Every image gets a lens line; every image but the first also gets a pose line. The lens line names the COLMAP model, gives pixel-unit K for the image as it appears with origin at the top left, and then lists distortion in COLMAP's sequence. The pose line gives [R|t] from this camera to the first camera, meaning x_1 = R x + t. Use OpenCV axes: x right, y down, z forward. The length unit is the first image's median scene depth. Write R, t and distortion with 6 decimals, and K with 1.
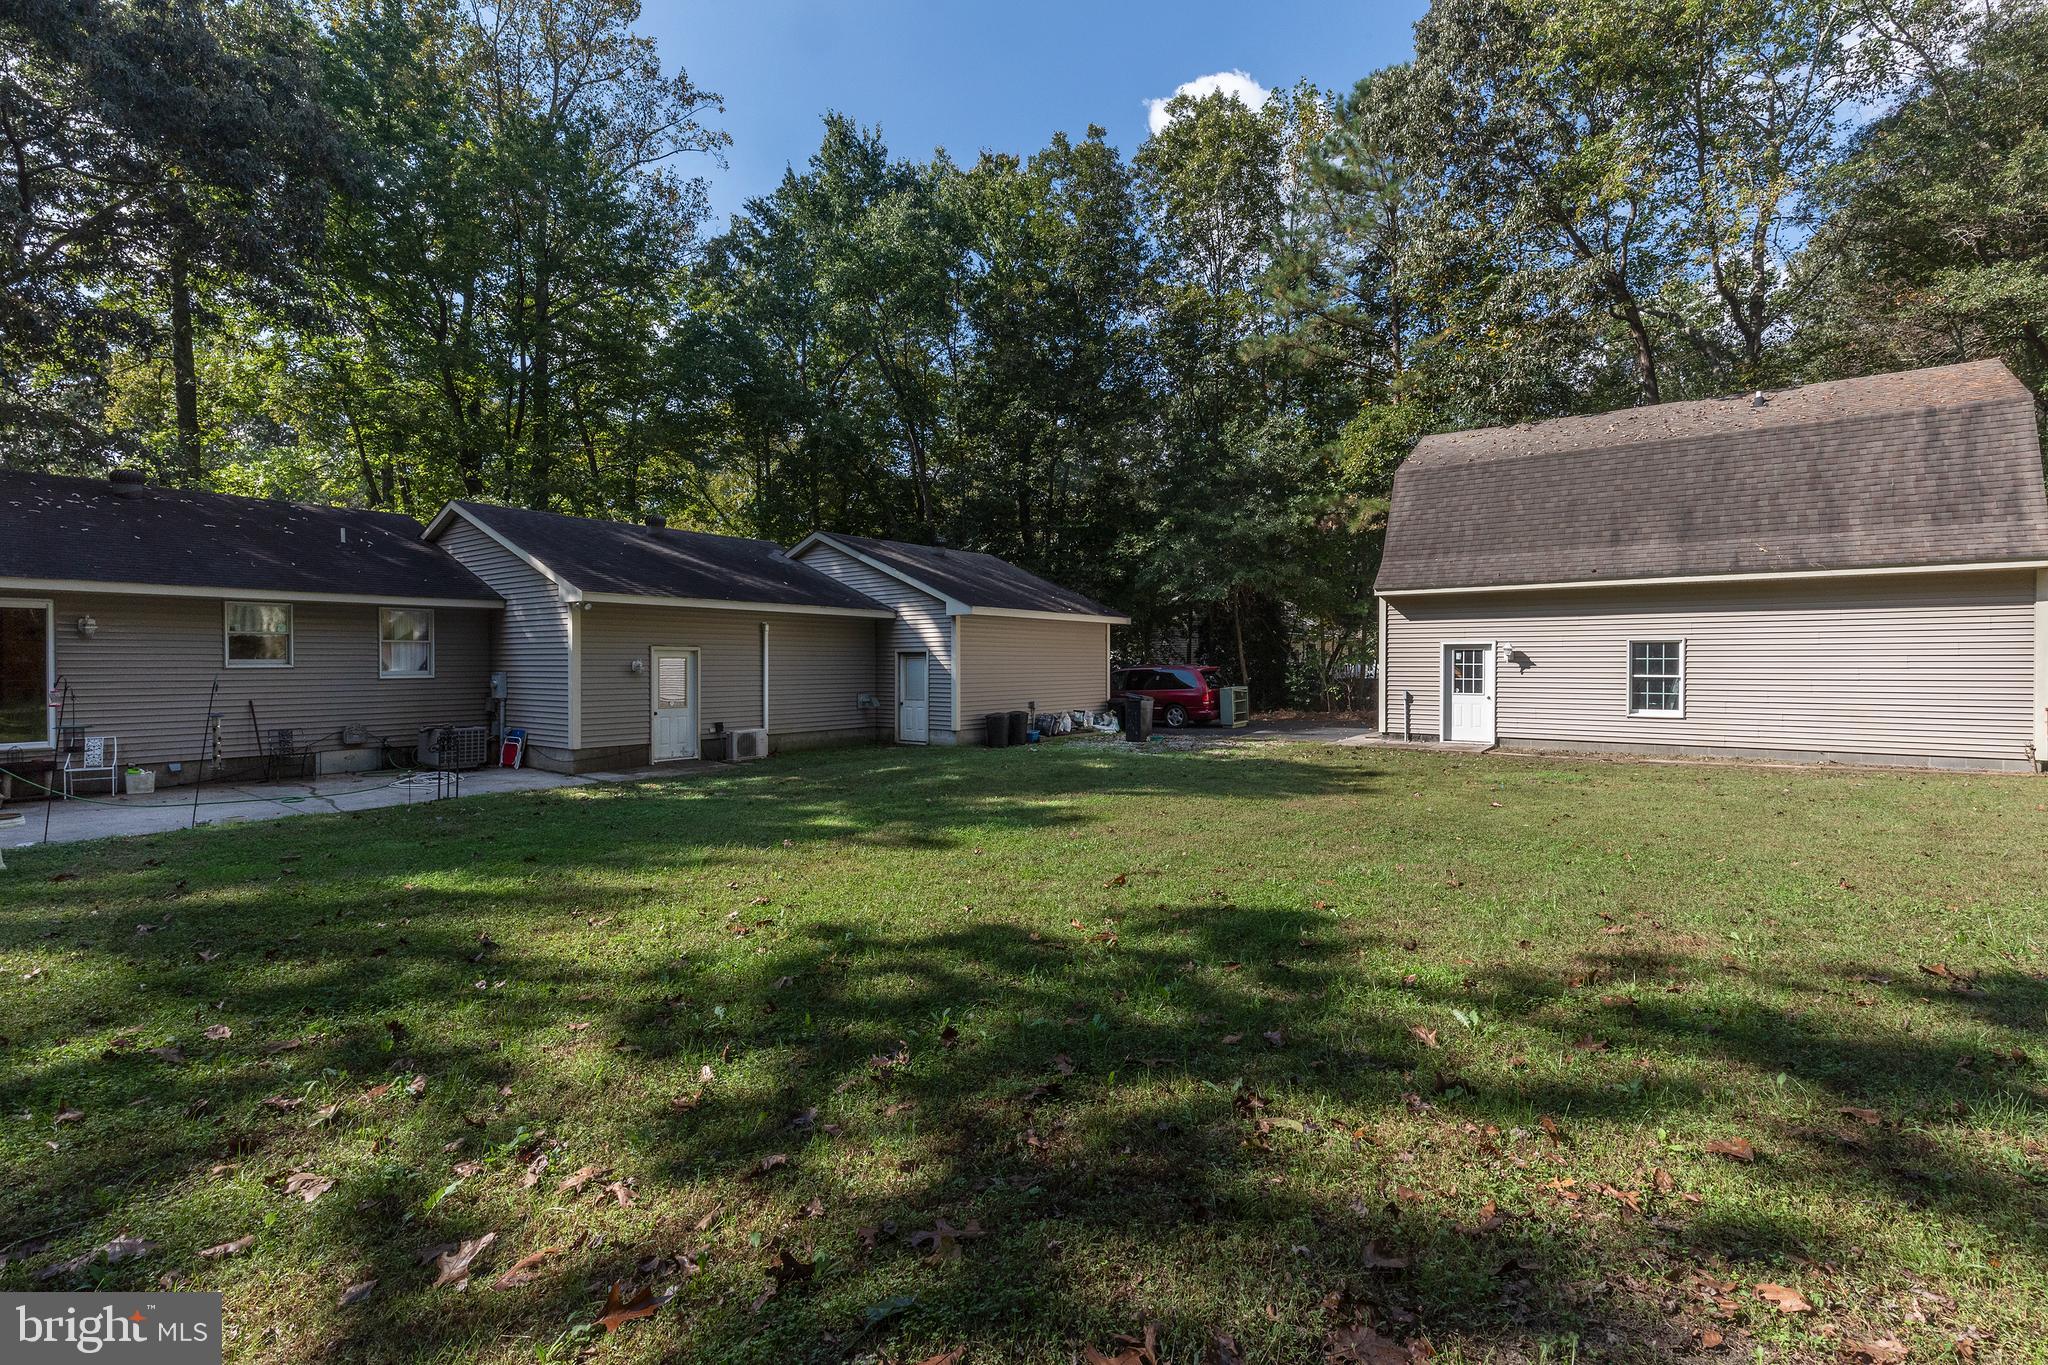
lens RADIAL K [[955.0, 0, 1023.9], [0, 955.0, 670.7], [0, 0, 1]] dist [0.000630, -0.000024]
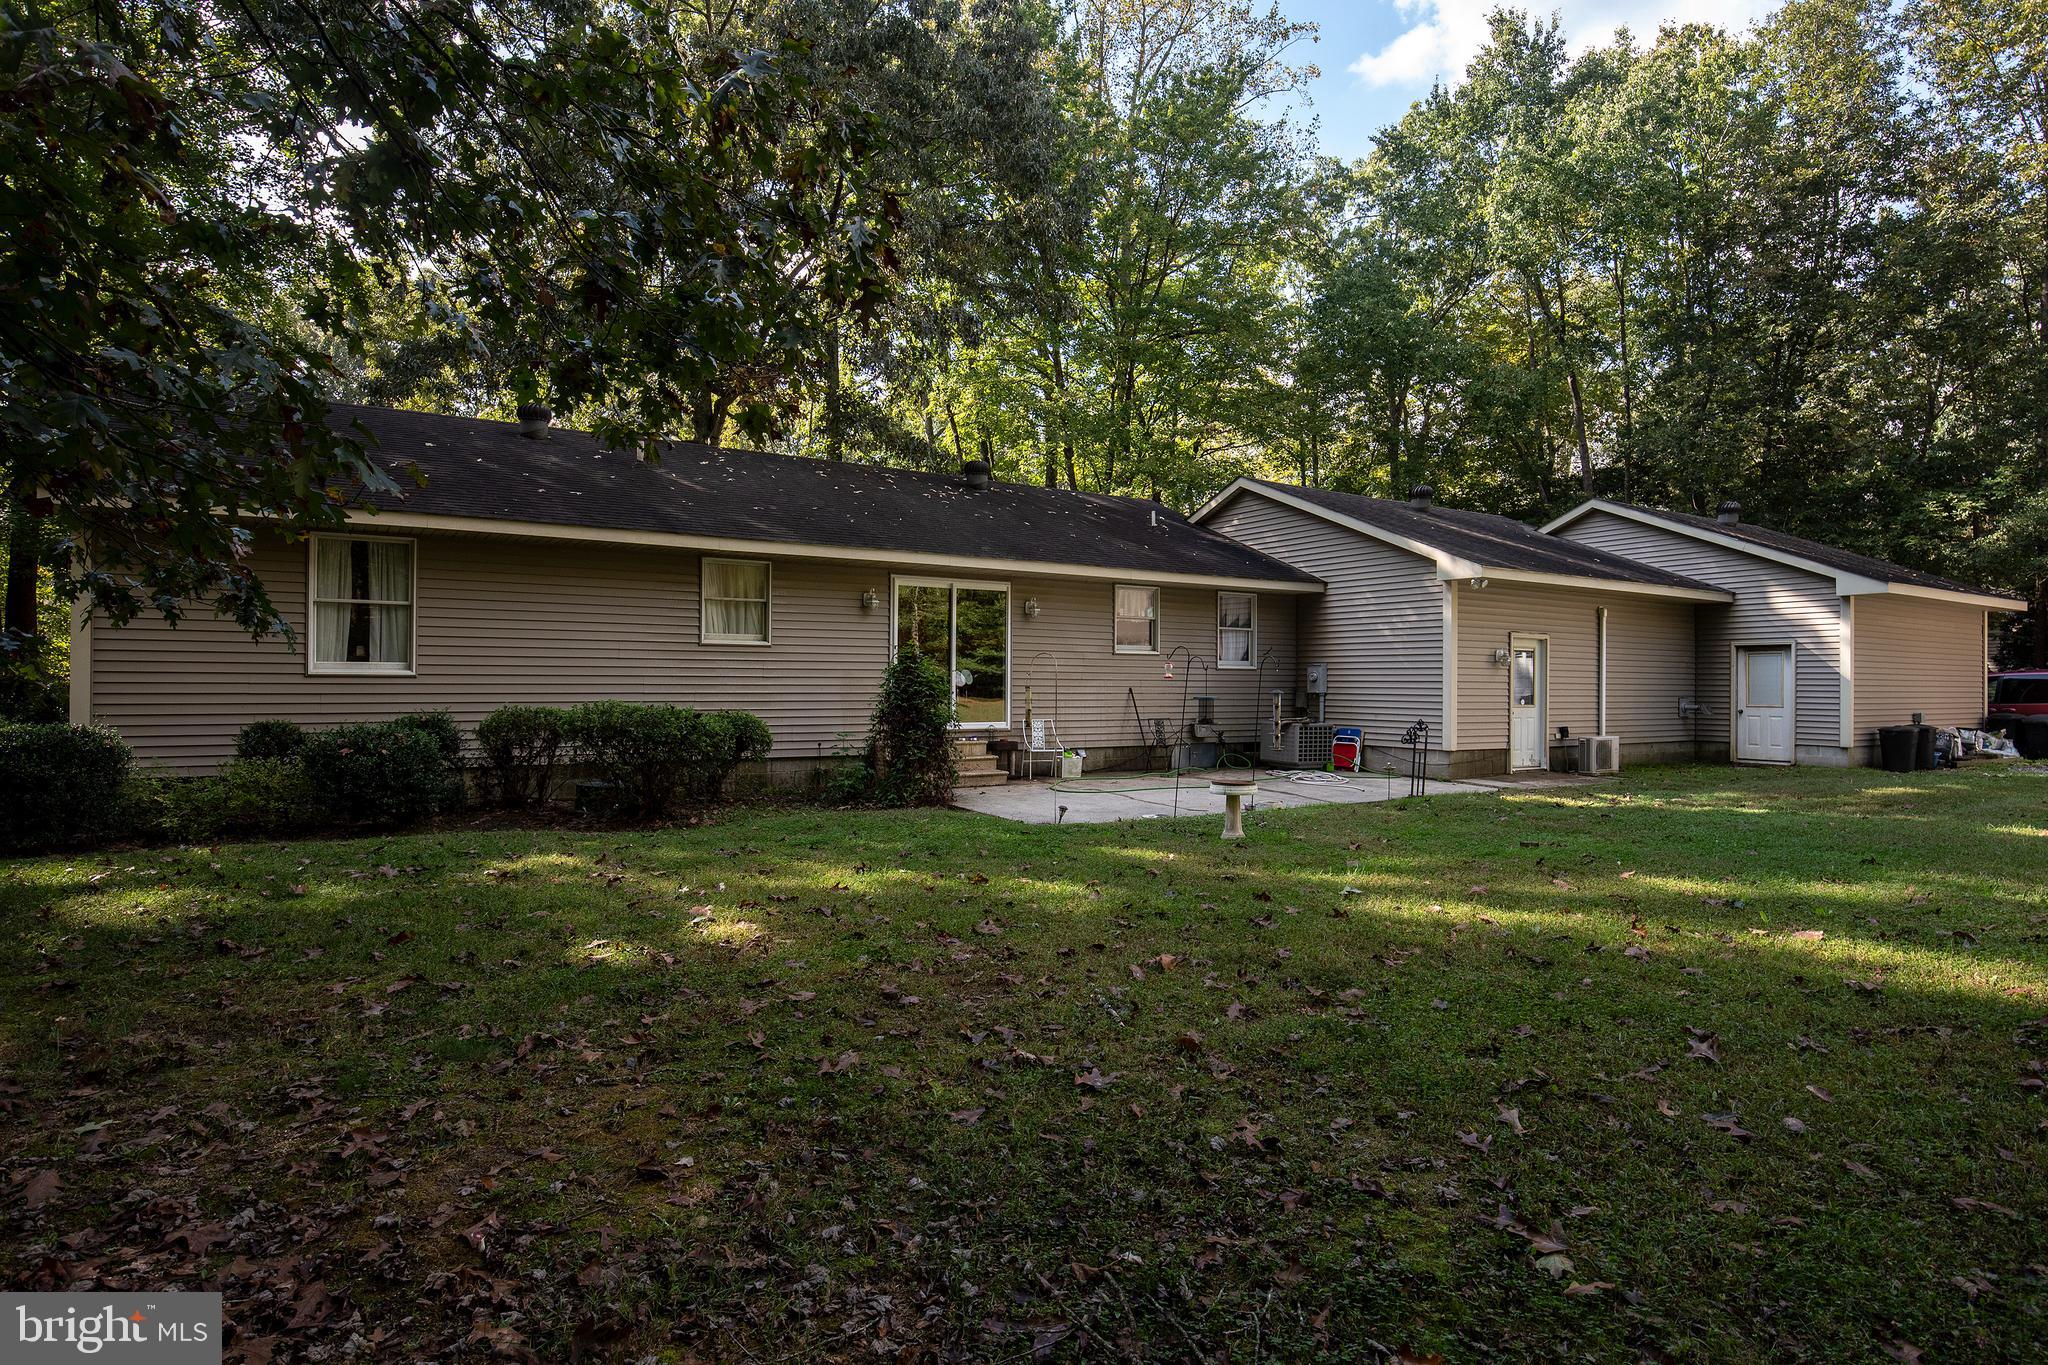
lens RADIAL K [[1107.2, 0, 1024.2], [0, 1107.2, 684.1], [0, 0, 1]] dist [-0.033681, -0.000546]
pose [[0.923970, 0.009575, -0.382346, -0.351590], [-0.012000, 0.999920, -0.003956, 0.024230], [0.382278, 0.008243, 0.924011, -0.049813]]
